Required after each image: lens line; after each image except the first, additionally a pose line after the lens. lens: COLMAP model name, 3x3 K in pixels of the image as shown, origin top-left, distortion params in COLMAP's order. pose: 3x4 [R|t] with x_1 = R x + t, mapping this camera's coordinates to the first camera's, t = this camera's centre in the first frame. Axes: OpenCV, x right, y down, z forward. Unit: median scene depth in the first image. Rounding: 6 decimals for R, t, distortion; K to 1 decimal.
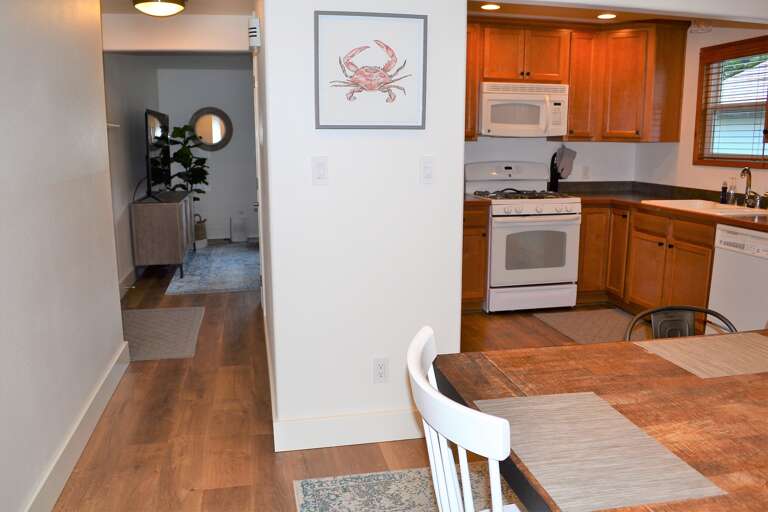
lens RADIAL K [[612.6, 0, 384.0], [0, 612.6, 256.0], [0, 0, 1]] dist [-0.089753, -0.001481]
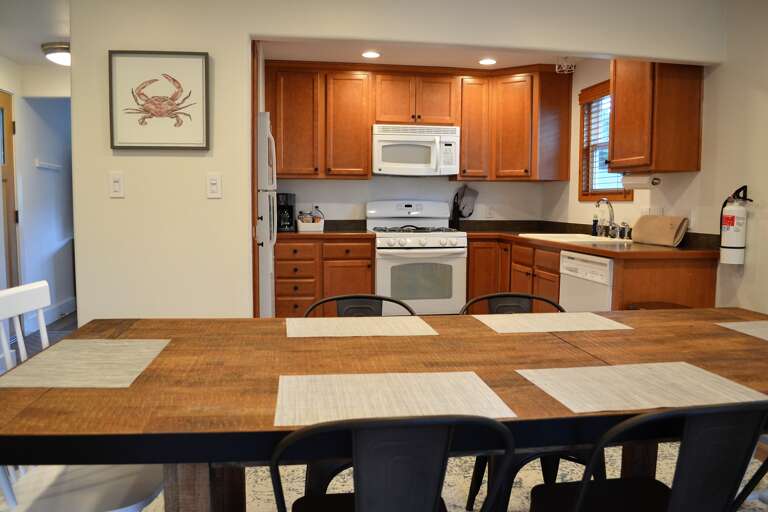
lens RADIAL K [[612.6, 0, 384.0], [0, 612.6, 256.0], [0, 0, 1]] dist [-0.089753, -0.001481]
pose [[0.998436, 0.014095, -0.054096, 0.242662], [-0.019320, 0.995068, -0.097297, 0.050016], [0.052458, 0.098190, 0.993784, -0.049683]]
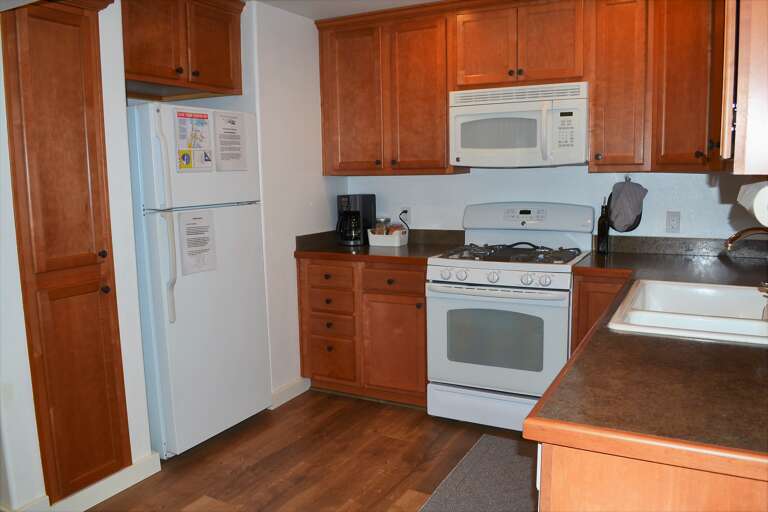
lens RADIAL K [[612.6, 0, 384.0], [0, 612.6, 256.0], [0, 0, 1]] dist [-0.089753, -0.001481]
pose [[0.763321, 0.076889, -0.641427, 0.577034], [-0.104337, 0.994530, -0.004948, -0.083293], [0.637538, 0.070701, 0.767168, 0.417133]]
